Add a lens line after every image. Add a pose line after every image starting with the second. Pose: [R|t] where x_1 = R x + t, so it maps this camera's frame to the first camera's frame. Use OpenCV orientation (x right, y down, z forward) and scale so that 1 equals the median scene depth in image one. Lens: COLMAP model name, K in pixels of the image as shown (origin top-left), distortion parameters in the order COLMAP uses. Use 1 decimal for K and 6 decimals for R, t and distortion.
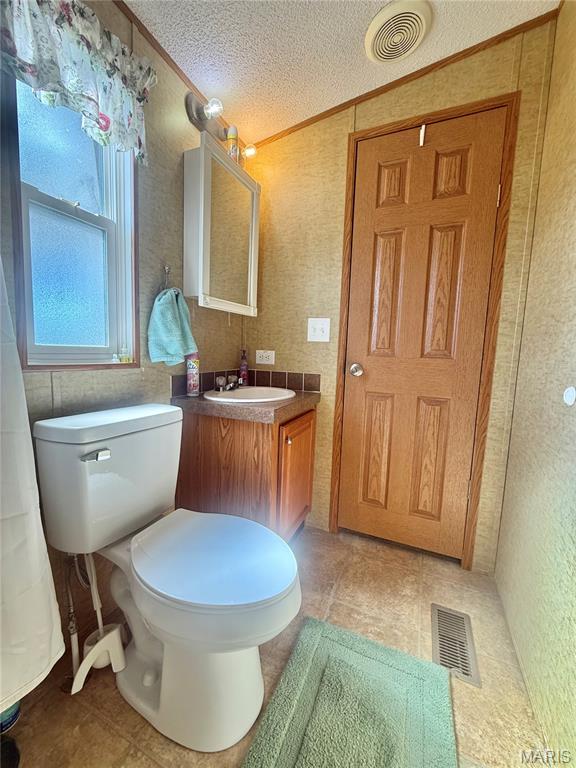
lens RADIAL K [[305.4, 0, 287.3], [0, 305.4, 382.1], [0, 0, 1]] dist [-0.001999, 0.000117]
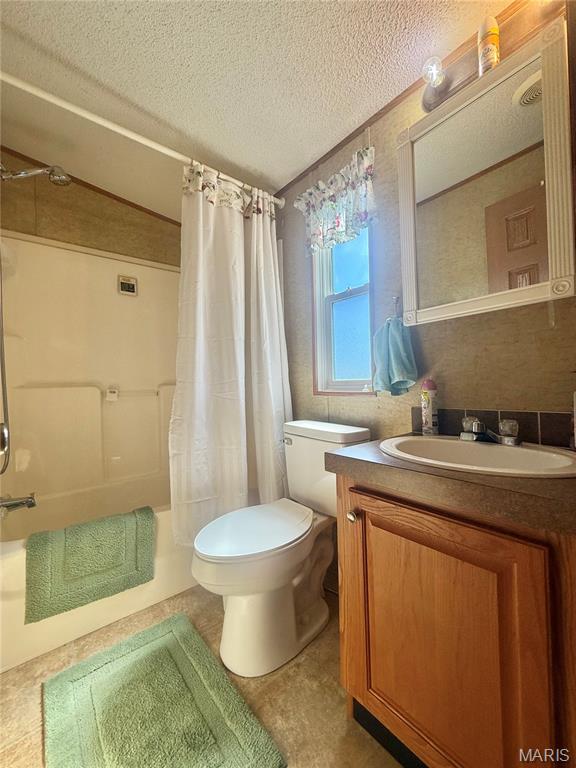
lens RADIAL K [[305.4, 0, 286.8], [0, 305.4, 382.0], [0, 0, 1]] dist [-0.001999, 0.000117]
pose [[-0.447675, -0.029256, -0.893718, 0.749718], [-0.083566, 0.996459, 0.009241, -0.091699], [0.890283, 0.078821, -0.448535, 1.332919]]
